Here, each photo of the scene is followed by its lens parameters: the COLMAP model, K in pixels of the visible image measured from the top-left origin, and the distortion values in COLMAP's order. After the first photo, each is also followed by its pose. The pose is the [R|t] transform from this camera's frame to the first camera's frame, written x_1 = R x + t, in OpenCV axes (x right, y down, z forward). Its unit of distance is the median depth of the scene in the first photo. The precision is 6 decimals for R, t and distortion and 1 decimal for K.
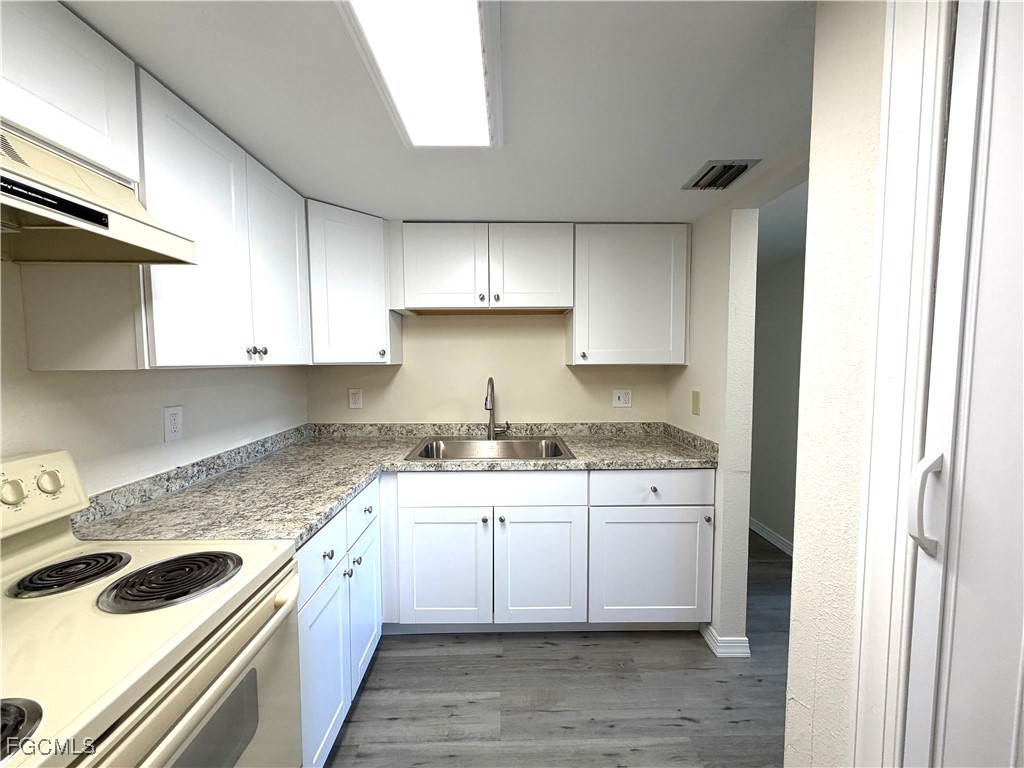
lens RADIAL K [[406.8, 0, 510.1], [0, 406.8, 386.3], [0, 0, 1]] dist [0.002076, 0.000024]
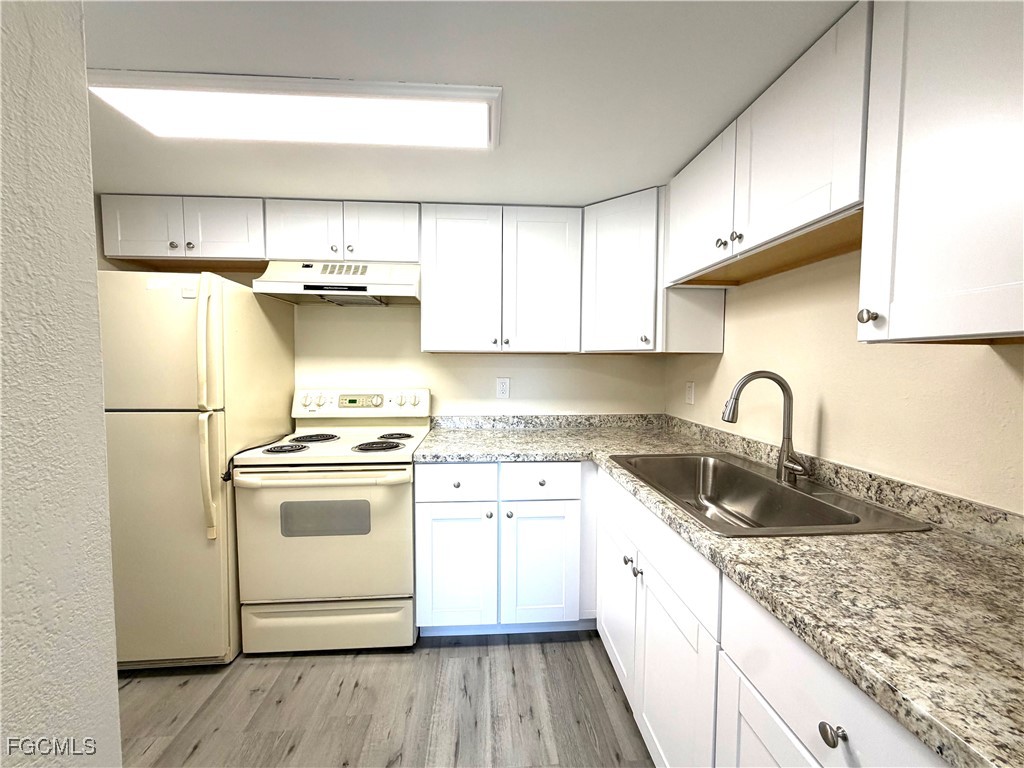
lens RADIAL K [[406.8, 0, 510.1], [0, 406.8, 386.3], [0, 0, 1]] dist [0.002076, 0.000024]
pose [[0.054929, 0.061277, -0.996608, 0.695015], [-0.070783, 0.995843, 0.057329, -0.010699], [0.995978, 0.067394, 0.059038, 0.797370]]
